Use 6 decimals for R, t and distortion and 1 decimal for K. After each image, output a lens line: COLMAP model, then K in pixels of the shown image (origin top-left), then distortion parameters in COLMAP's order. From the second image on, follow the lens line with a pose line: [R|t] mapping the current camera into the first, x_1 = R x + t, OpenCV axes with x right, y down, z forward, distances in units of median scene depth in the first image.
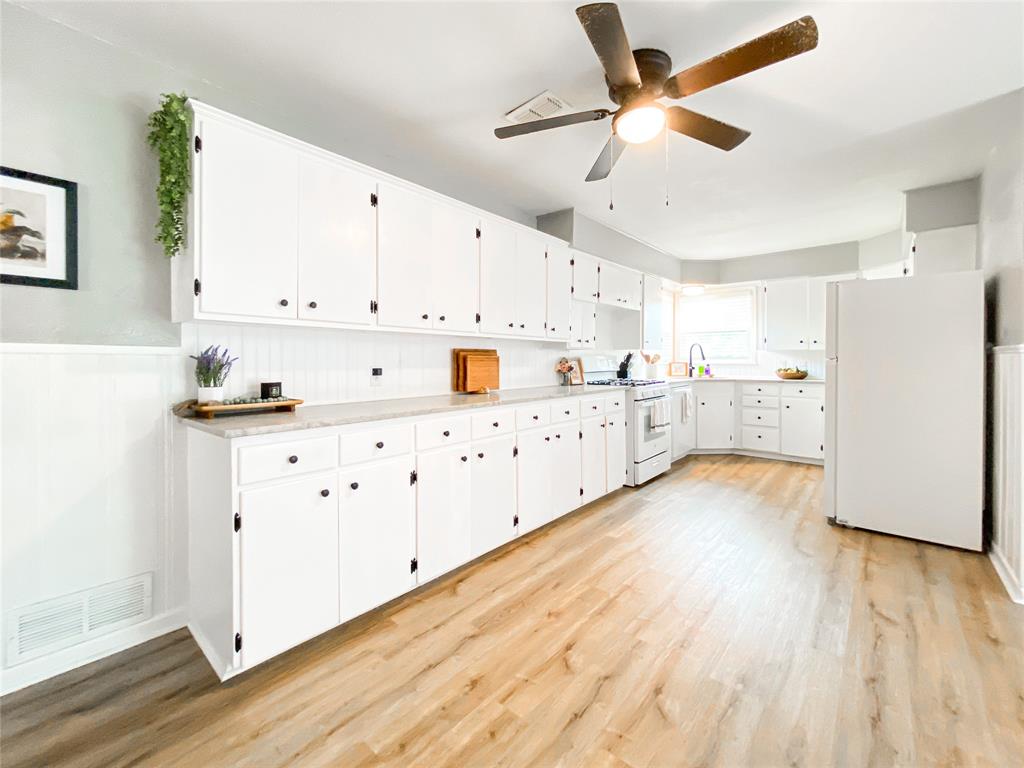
lens RADIAL K [[424.9, 0, 513.3], [0, 424.9, 361.1], [0, 0, 1]] dist [0.013137, -0.004619]
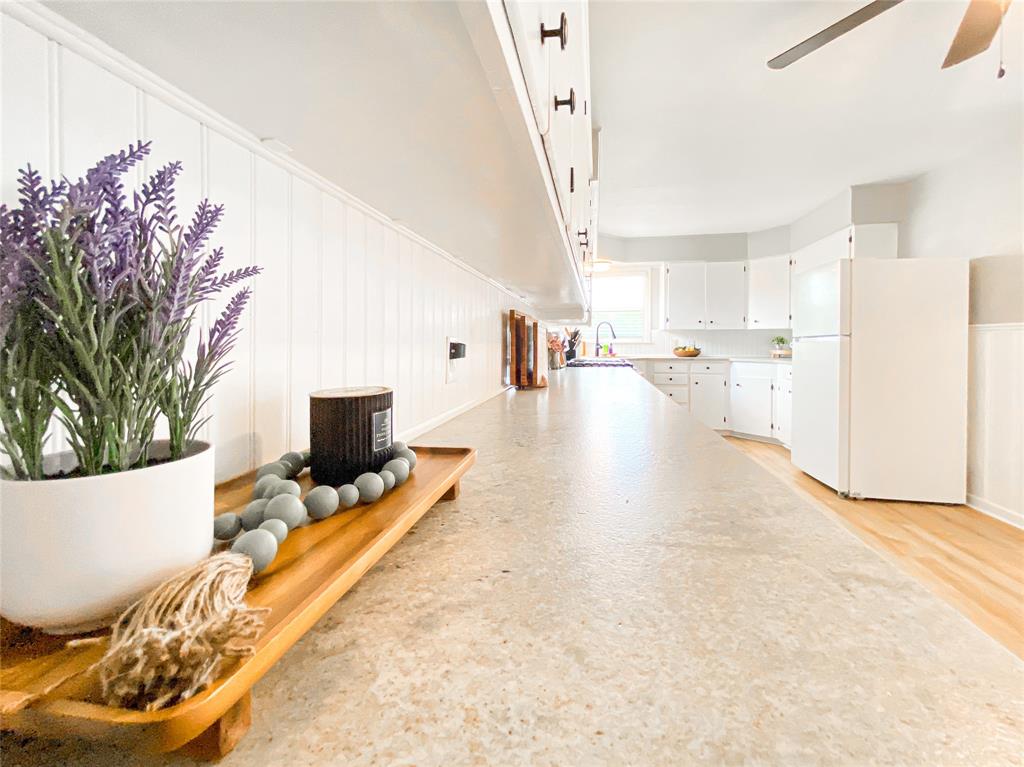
lens RADIAL K [[424.9, 0, 528.5], [0, 424.9, 341.9], [0, 0, 1]] dist [0.013137, -0.004619]
pose [[0.859054, 0.001934, 0.511881, -0.250050], [-0.000021, 0.999993, -0.003742, 0.009233], [-0.511885, 0.003203, 0.859048, 0.309615]]
